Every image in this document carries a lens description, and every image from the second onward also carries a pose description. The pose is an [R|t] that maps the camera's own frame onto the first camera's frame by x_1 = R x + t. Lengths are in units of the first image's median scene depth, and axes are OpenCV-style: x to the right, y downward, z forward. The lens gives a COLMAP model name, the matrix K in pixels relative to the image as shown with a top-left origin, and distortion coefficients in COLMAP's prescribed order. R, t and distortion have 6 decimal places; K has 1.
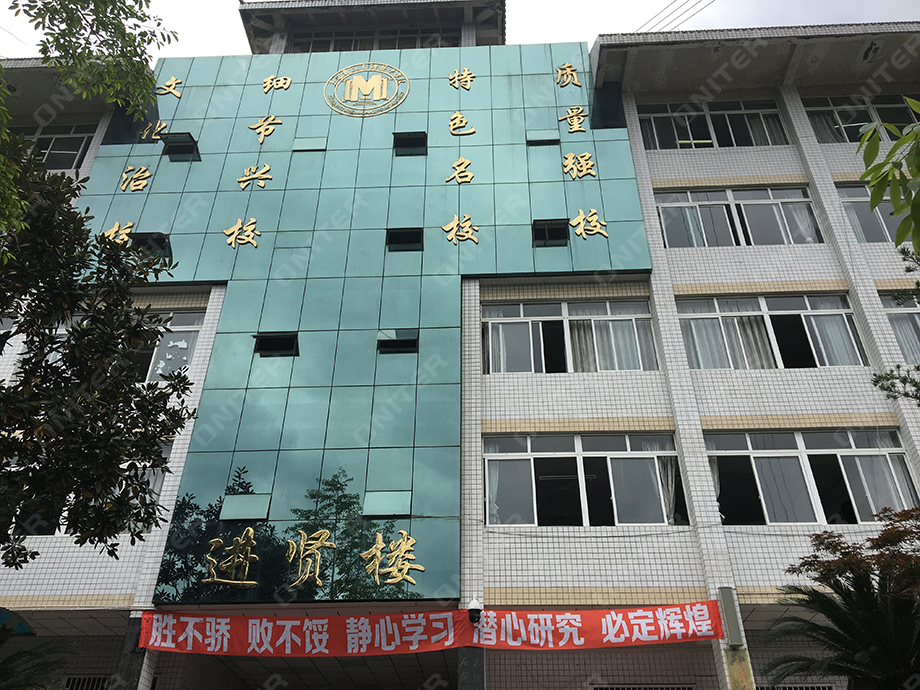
lens RADIAL K [[792.0, 0, 465.6], [0, 792.0, 348.4], [0, 0, 1]] dist [0.071179, -0.045872]
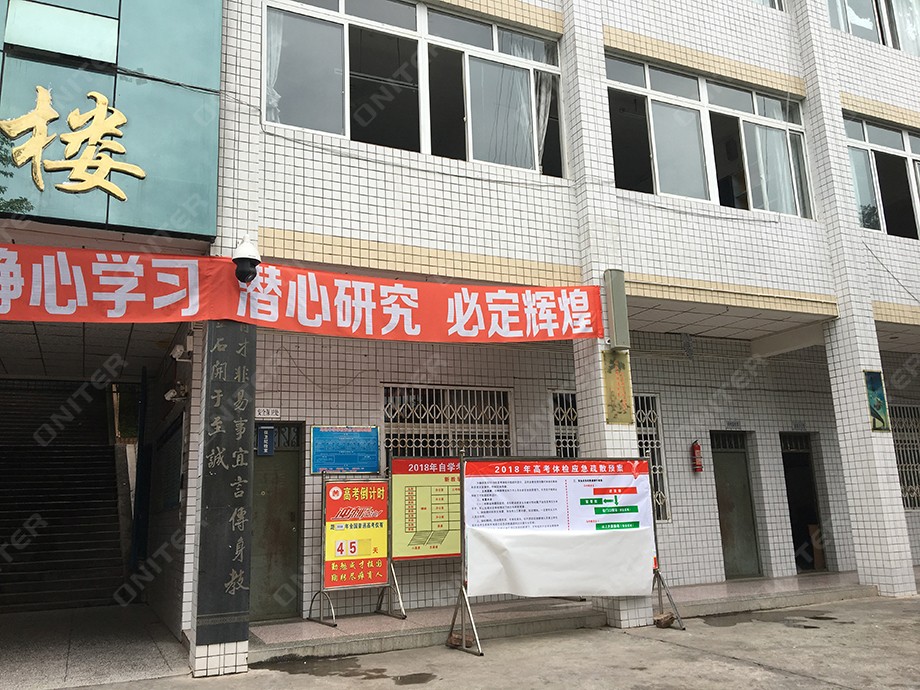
lens RADIAL K [[792.0, 0, 452.3], [0, 792.0, 344.0], [0, 0, 1]] dist [0.071179, -0.045872]
pose [[0.902954, 0.072098, 0.423647, -0.085468], [-0.222815, 0.921510, 0.318078, 0.173098], [-0.367462, -0.381604, 0.848145, 0.457725]]
